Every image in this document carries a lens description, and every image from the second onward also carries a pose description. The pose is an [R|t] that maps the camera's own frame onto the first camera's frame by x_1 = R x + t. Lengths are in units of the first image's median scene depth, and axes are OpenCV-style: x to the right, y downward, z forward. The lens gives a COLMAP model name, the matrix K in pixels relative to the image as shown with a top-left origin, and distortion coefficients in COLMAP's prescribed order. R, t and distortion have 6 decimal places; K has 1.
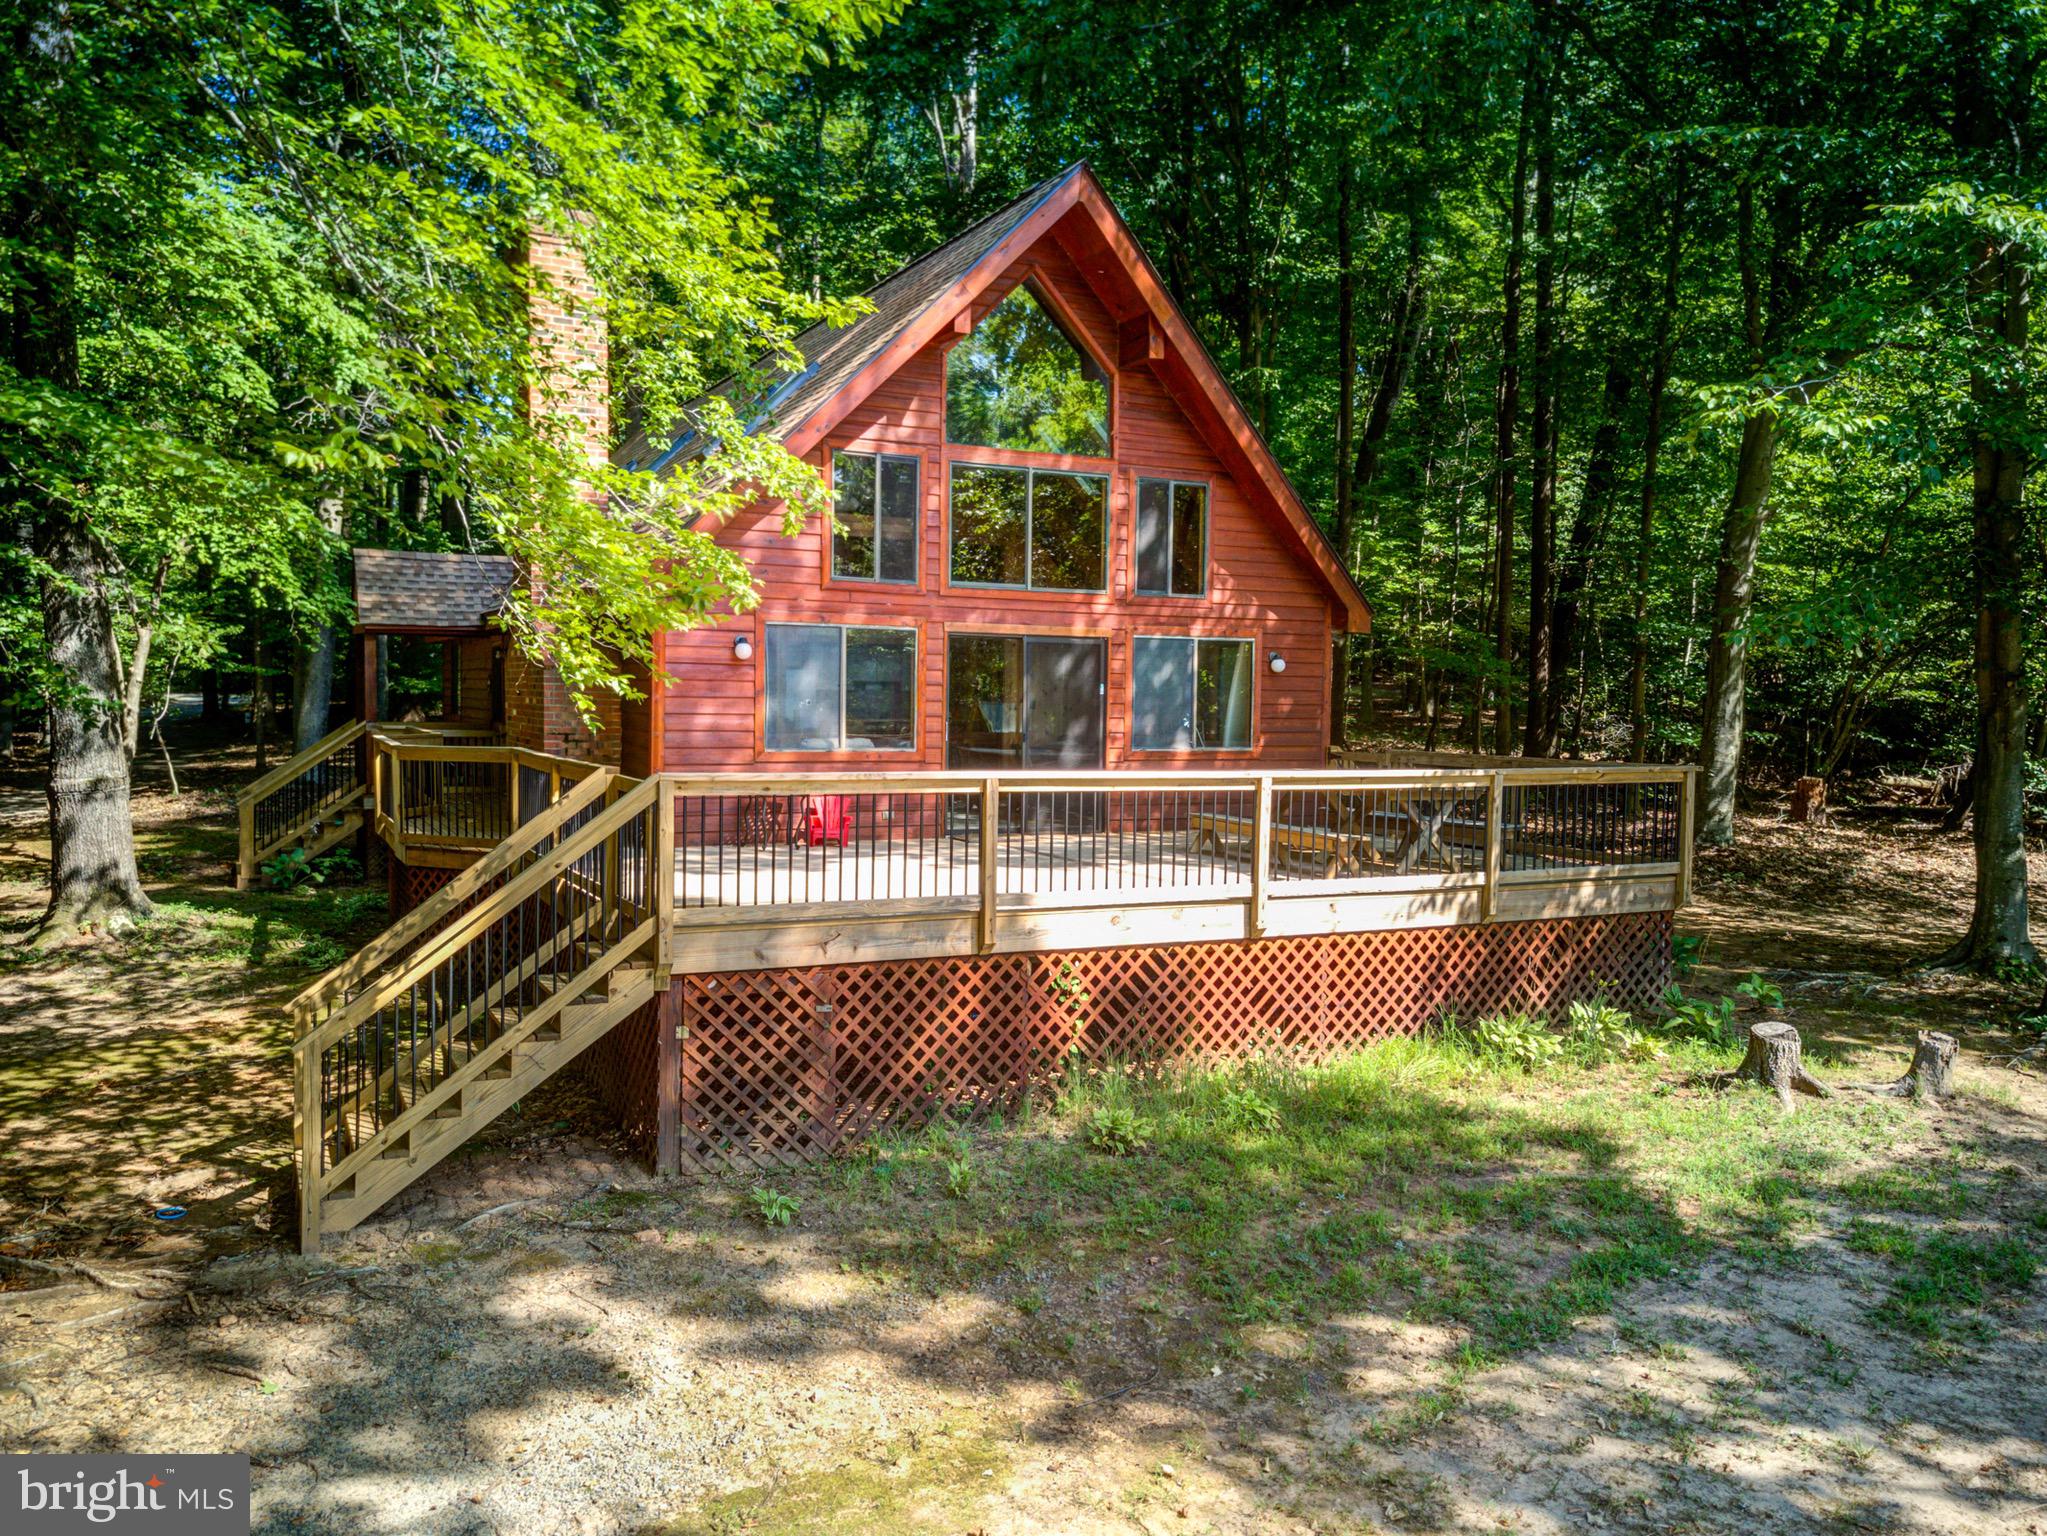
lens RADIAL K [[1555.0, 0, 1041.0], [0, 1555.0, 765.8], [0, 0, 1]] dist [0.117770, -0.153425]
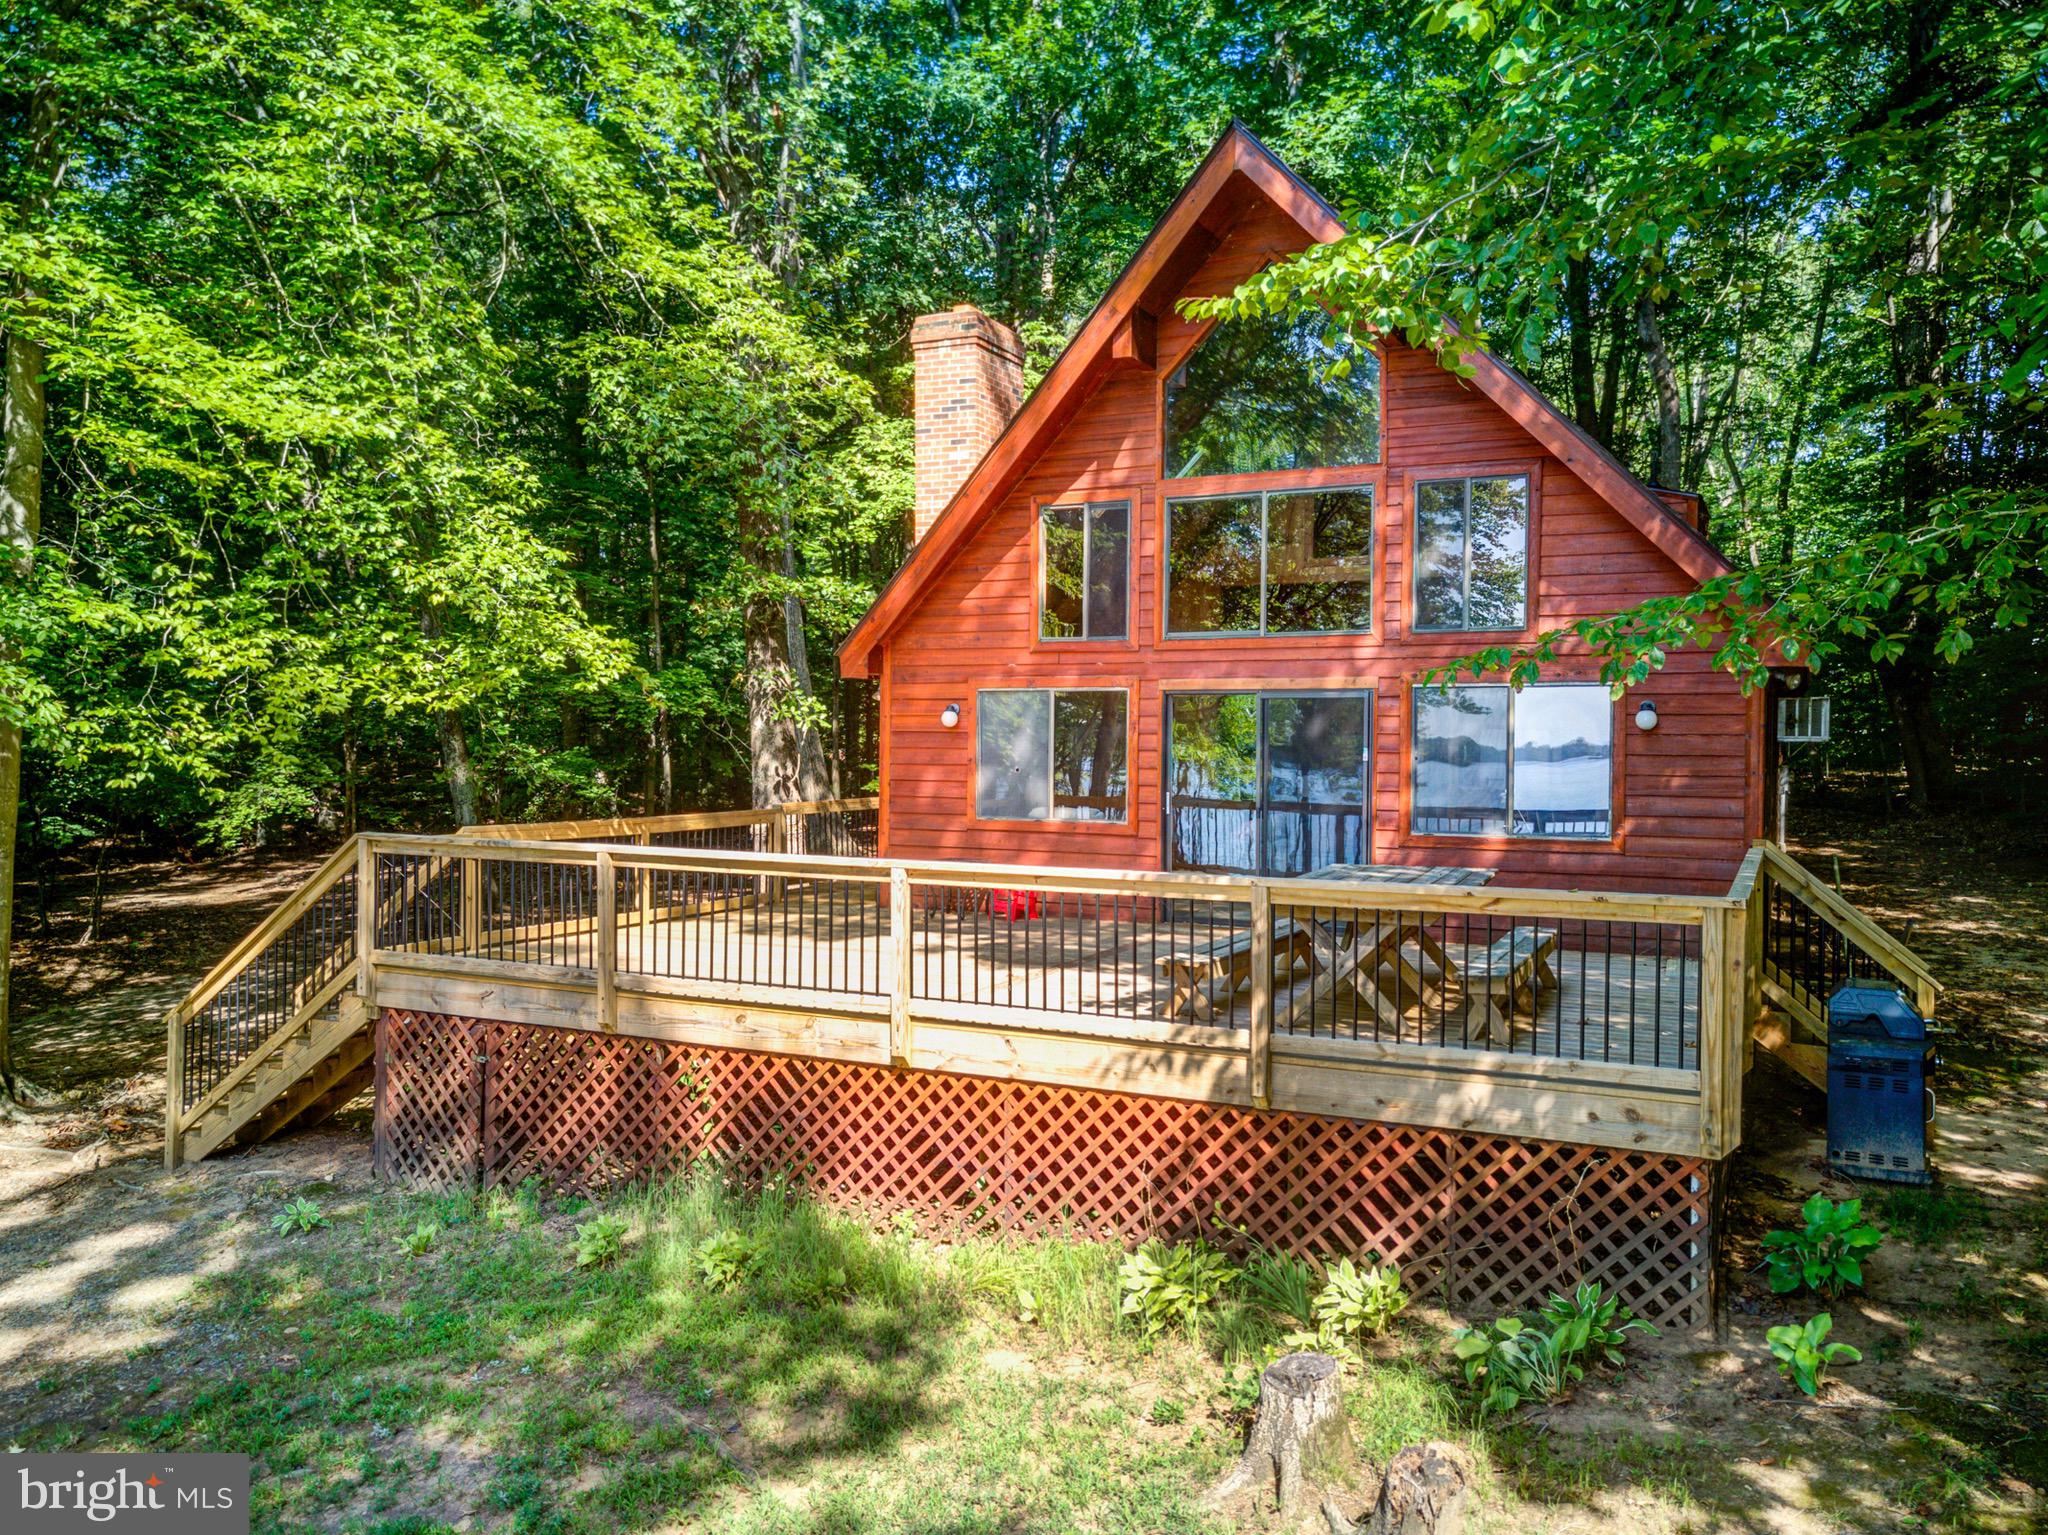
lens RADIAL K [[1555.7, 0, 1041.5], [0, 1555.7, 765.3], [0, 0, 1]] dist [0.117770, -0.153425]
pose [[0.613790, 0.005474, -0.789451, 0.774846], [-0.034153, 0.999224, -0.019625, -0.030585], [0.788731, 0.039008, 0.613500, 0.521133]]
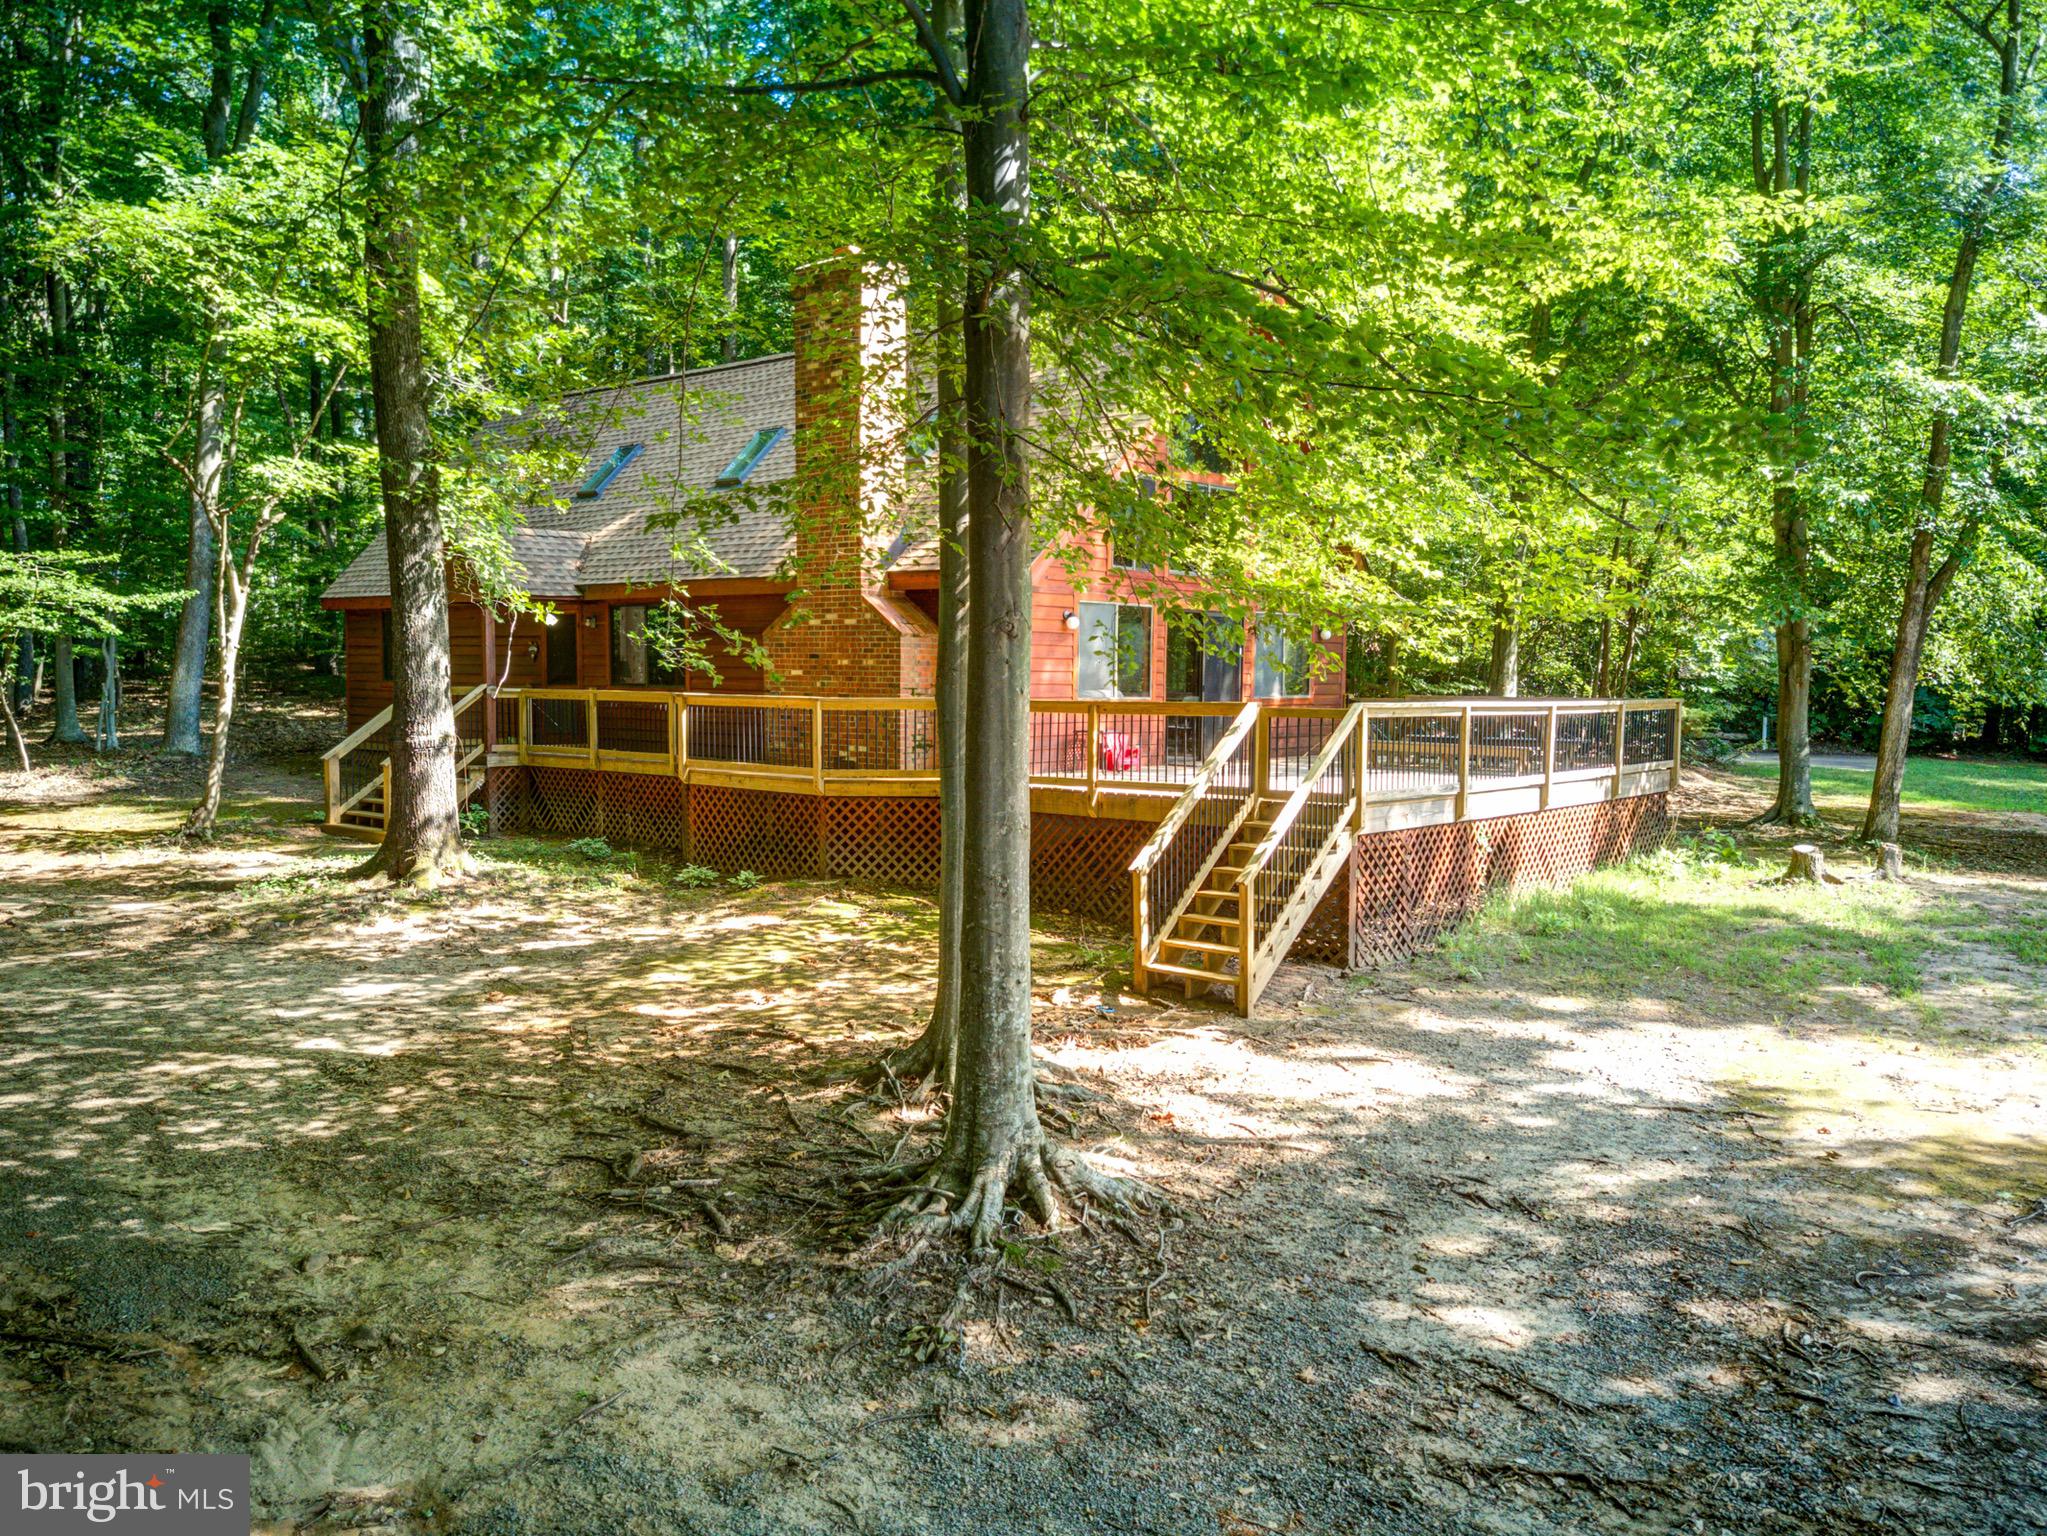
lens RADIAL K [[1555.0, 0, 1041.0], [0, 1555.0, 765.8], [0, 0, 1]] dist [0.117770, -0.153425]
pose [[0.921575, -0.029992, 0.387040, -0.873589], [0.021860, 0.999438, 0.025398, 0.014705], [-0.387585, -0.014946, 0.921713, -0.230180]]
